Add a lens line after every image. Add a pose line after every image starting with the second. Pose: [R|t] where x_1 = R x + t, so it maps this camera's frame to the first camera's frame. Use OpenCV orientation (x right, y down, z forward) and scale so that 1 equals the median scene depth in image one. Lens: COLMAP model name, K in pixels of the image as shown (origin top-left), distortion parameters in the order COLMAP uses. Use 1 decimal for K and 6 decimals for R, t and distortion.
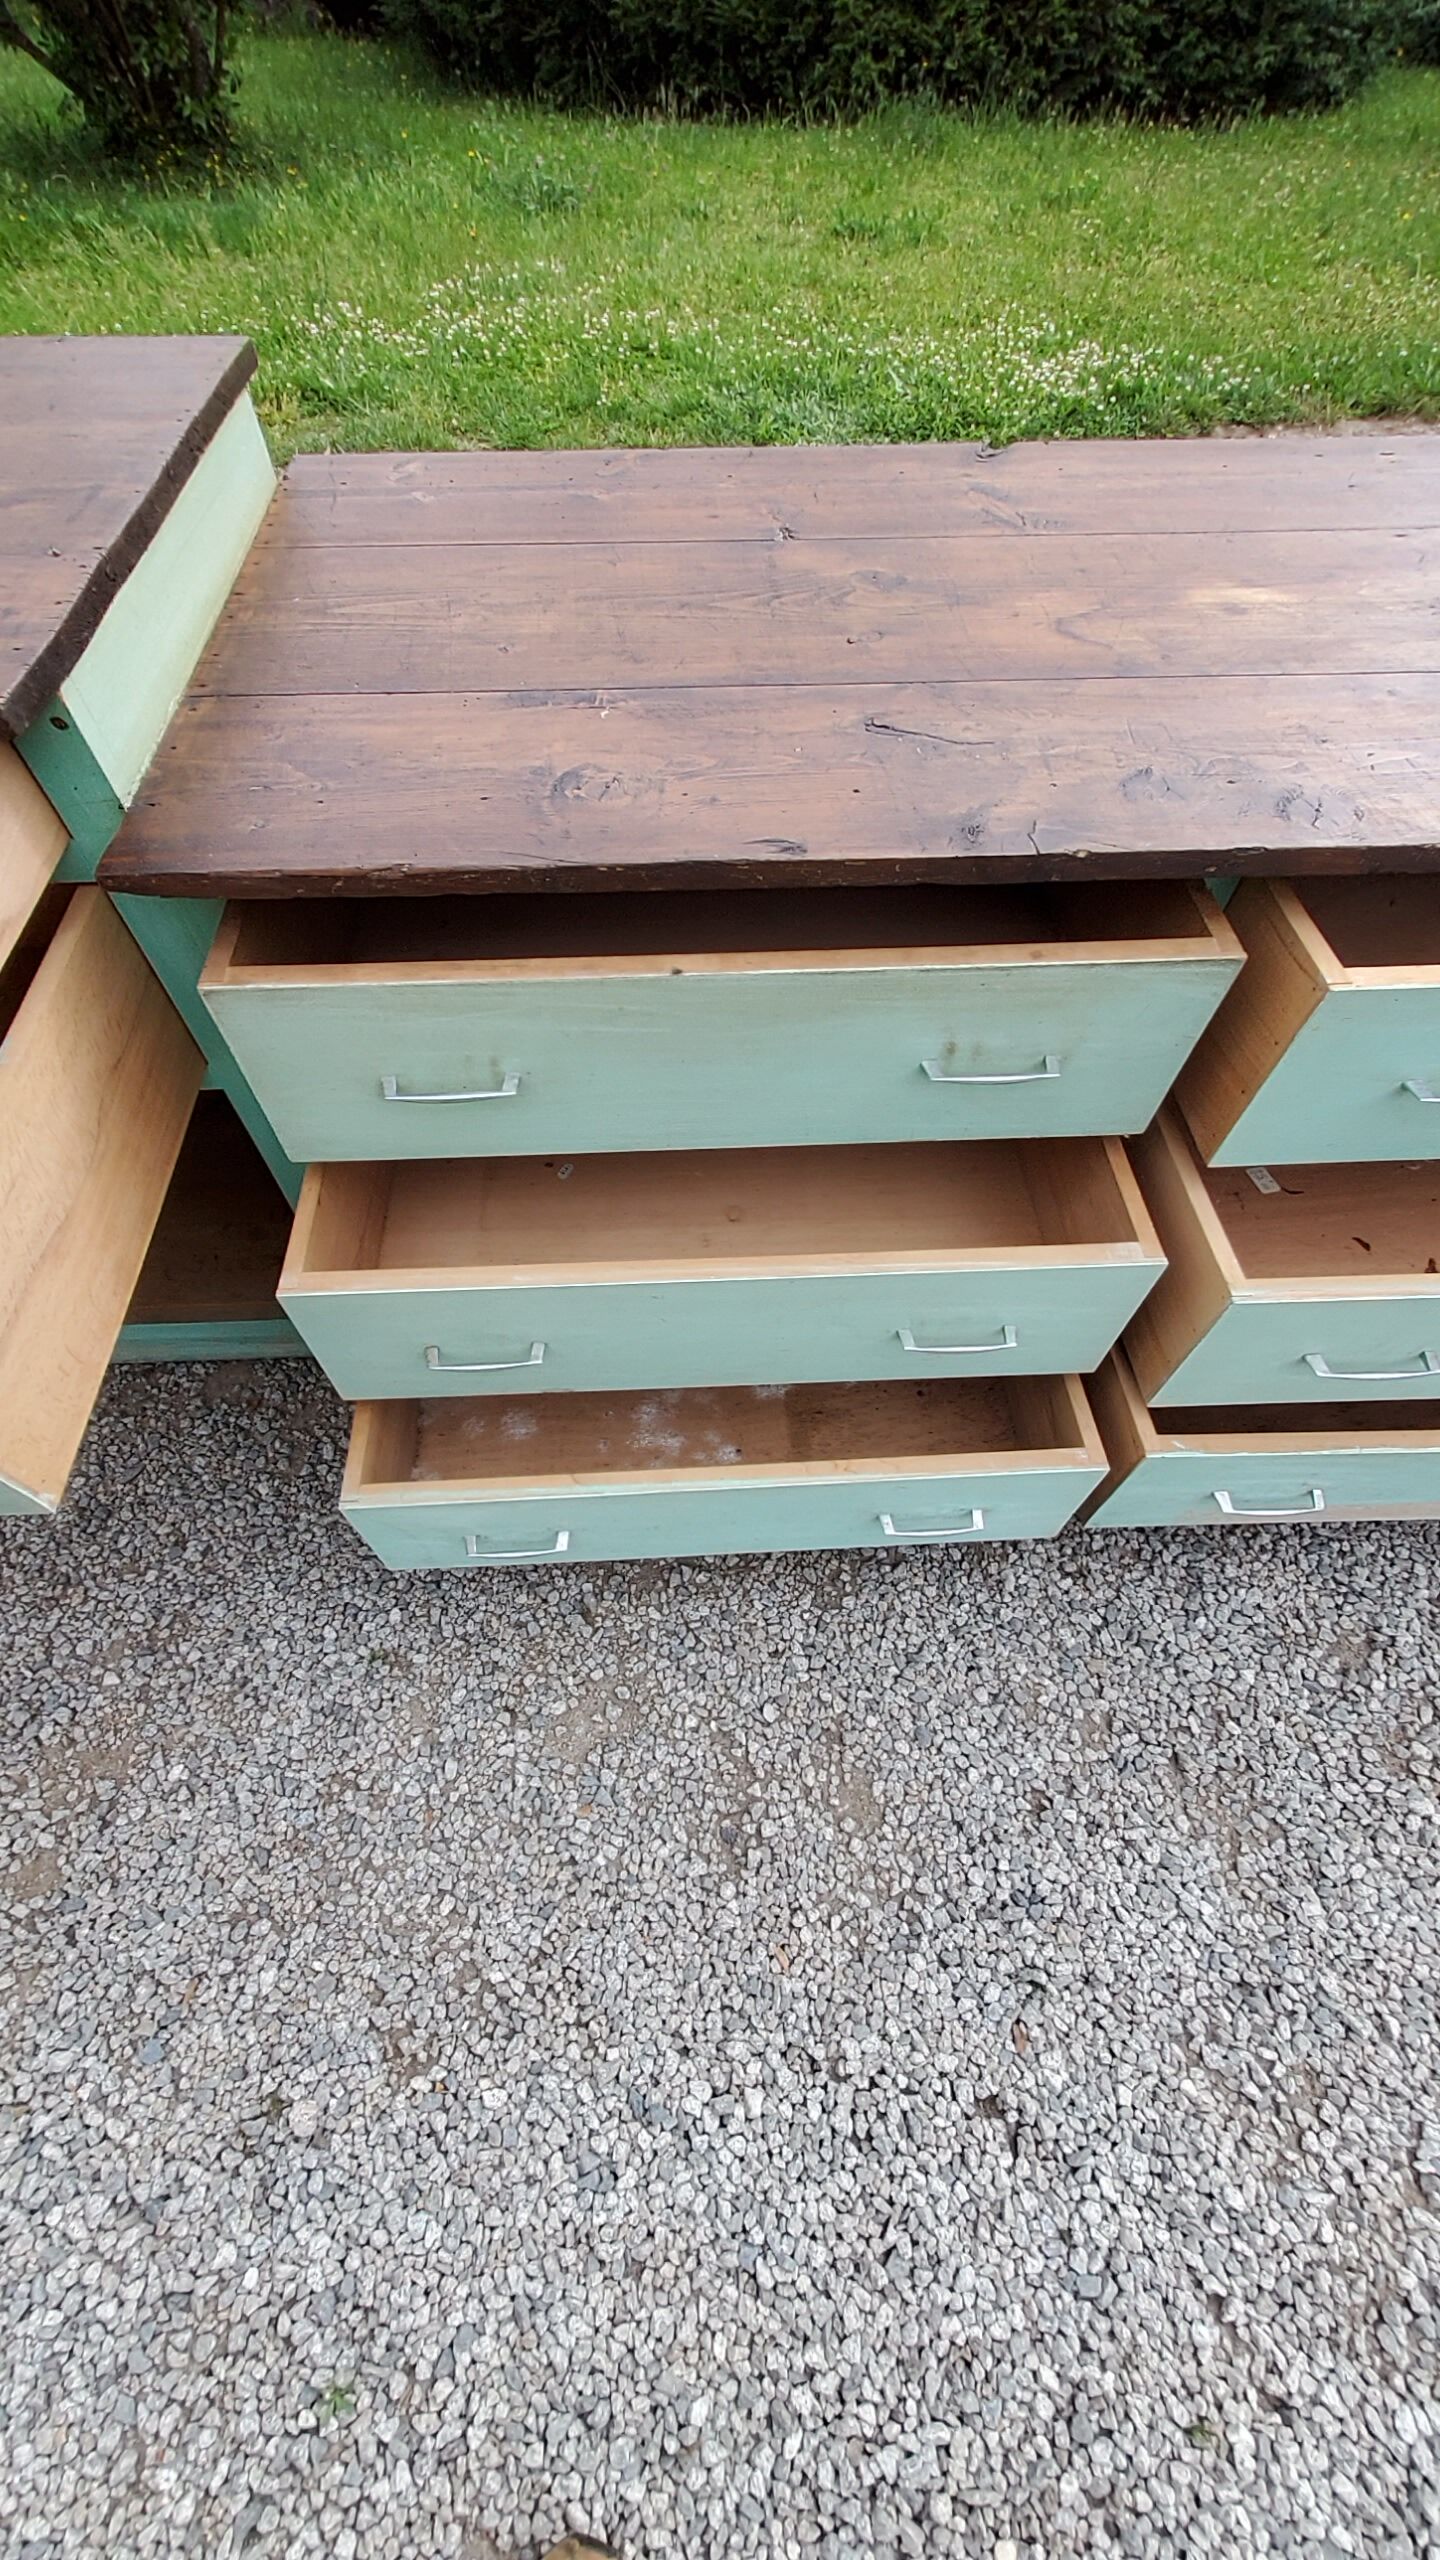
lens RADIAL K [[1009.6, 0, 709.0], [0, 1009.6, 1177.1], [0, 0, 1]] dist [0.000924, 0.000116]
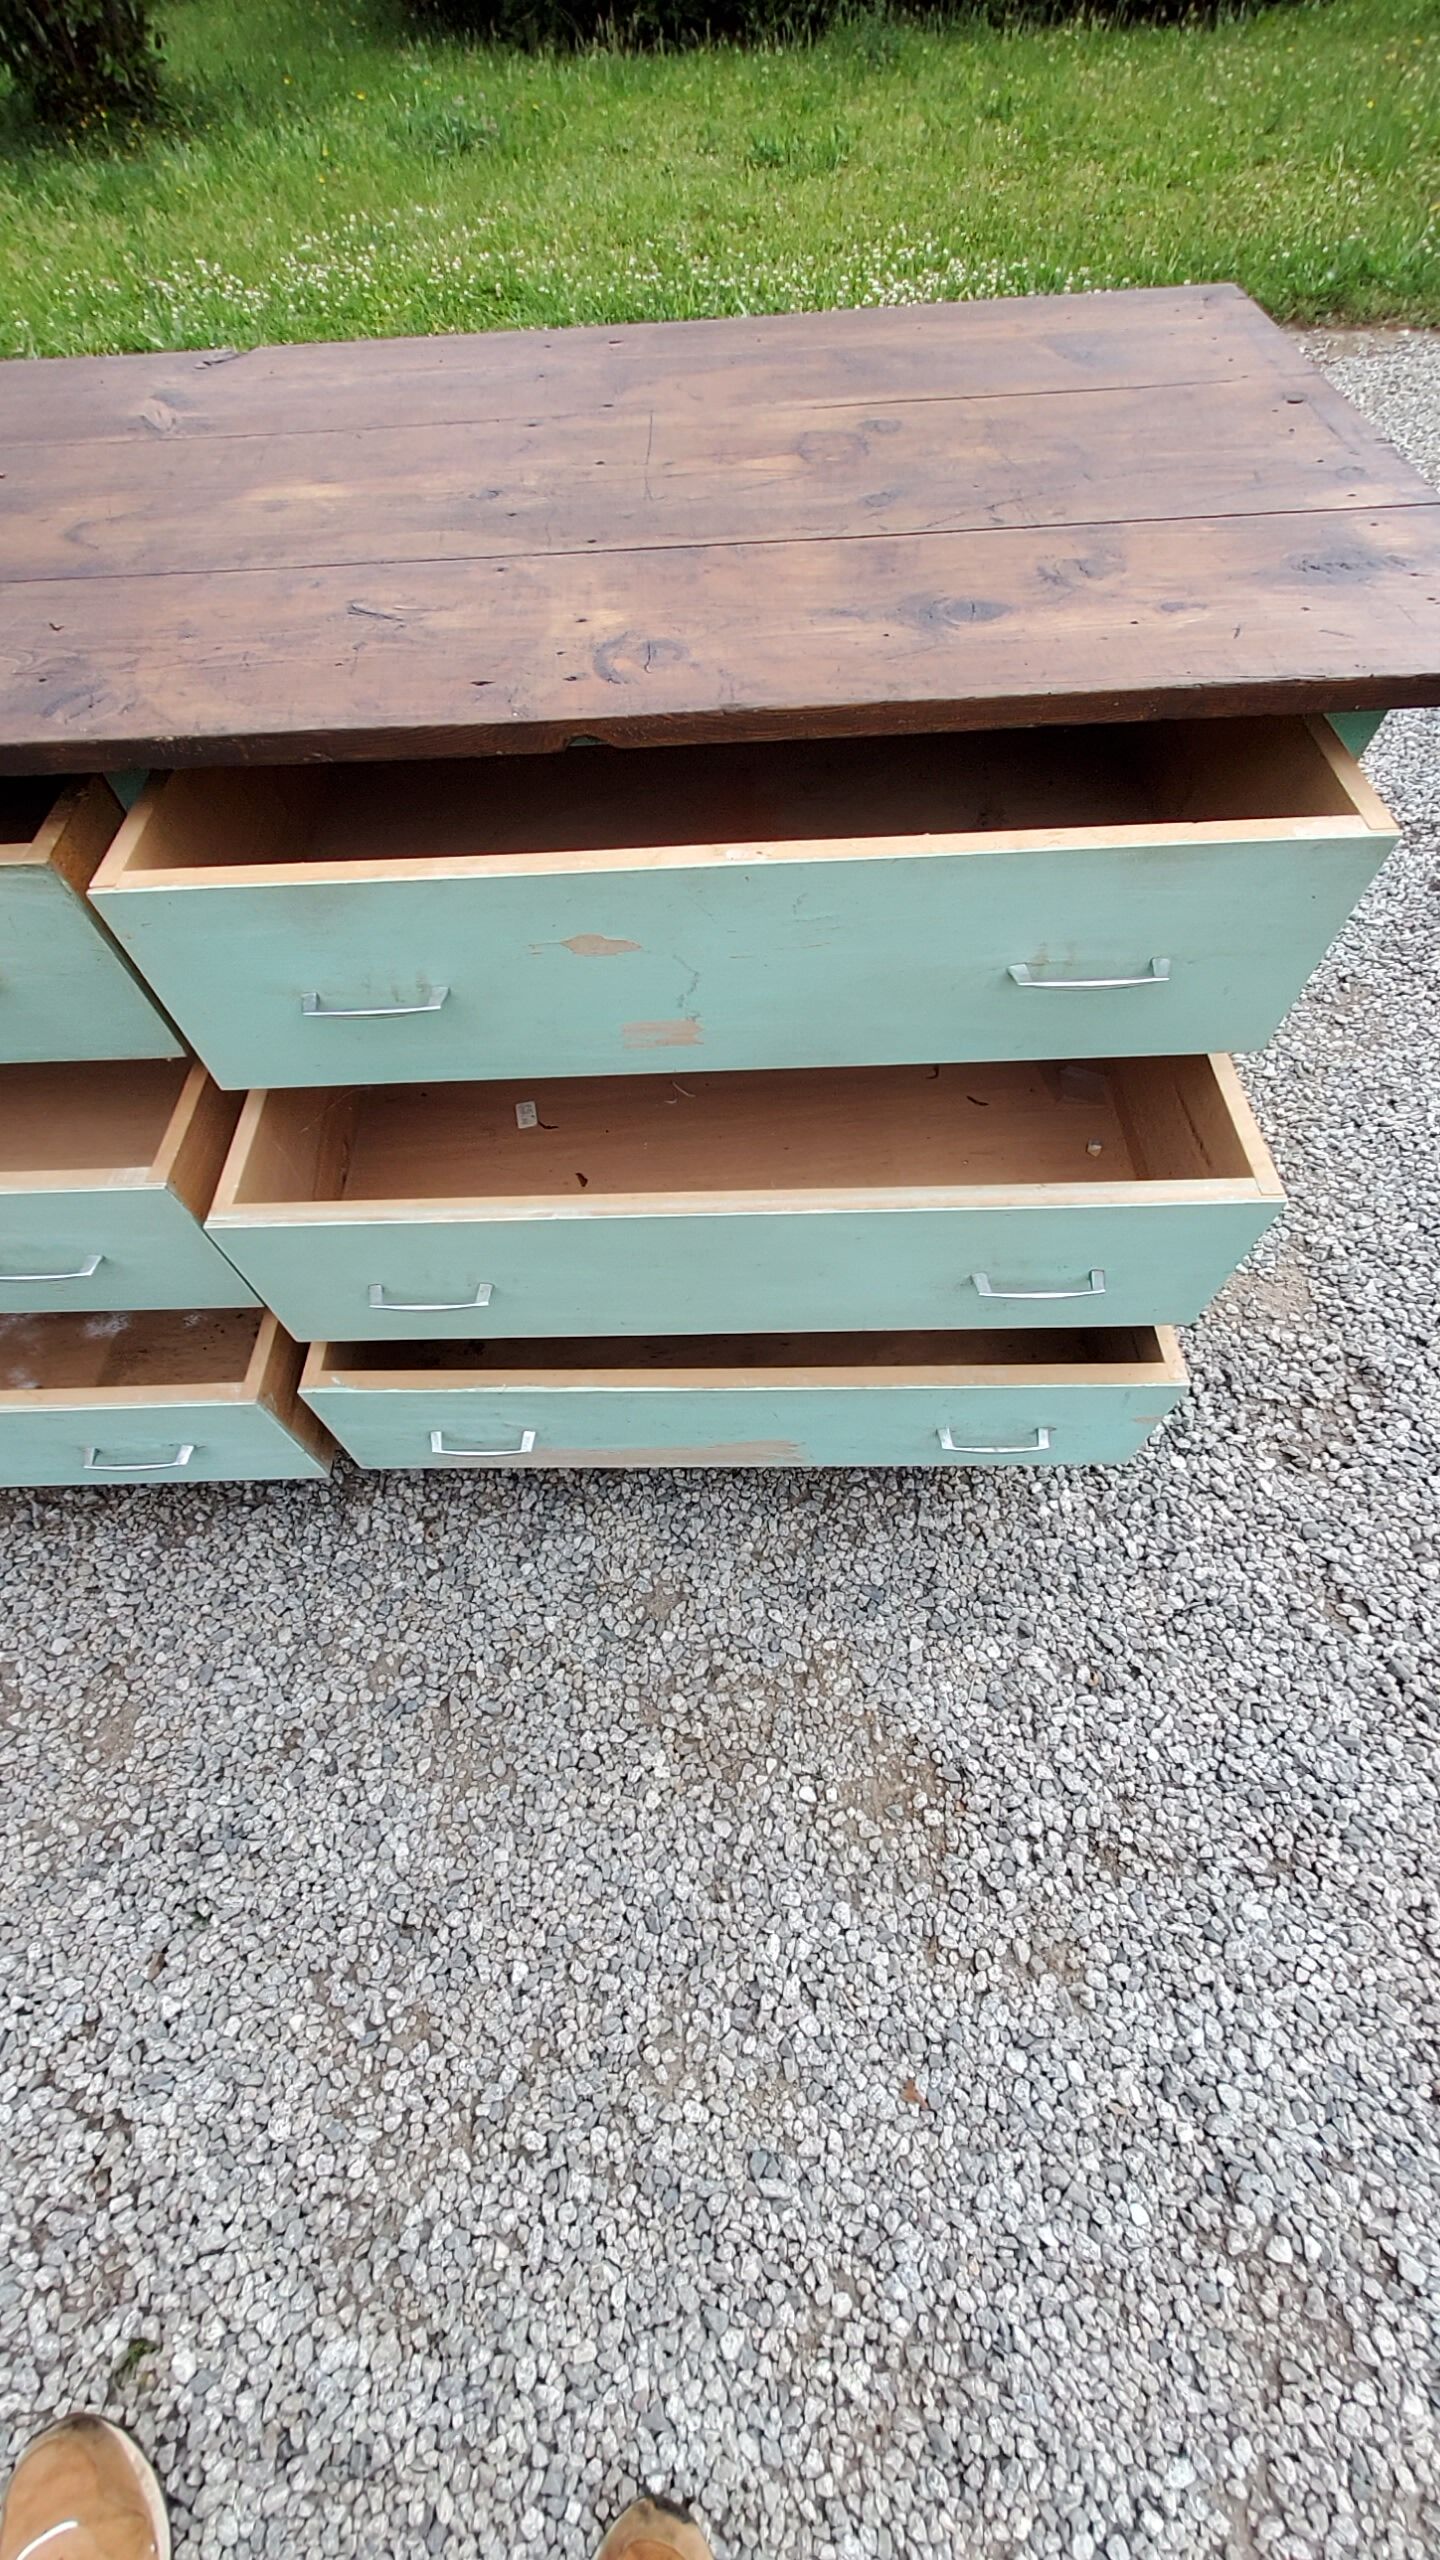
lens RADIAL K [[1009.6, 0, 709.0], [0, 1009.6, 1177.1], [0, 0, 1]] dist [0.000924, 0.000116]
pose [[0.998329, 0.002213, -0.057737, 0.753745], [-0.000503, 0.999561, 0.029613, 0.032640], [0.057777, -0.029534, 0.997893, 0.044919]]
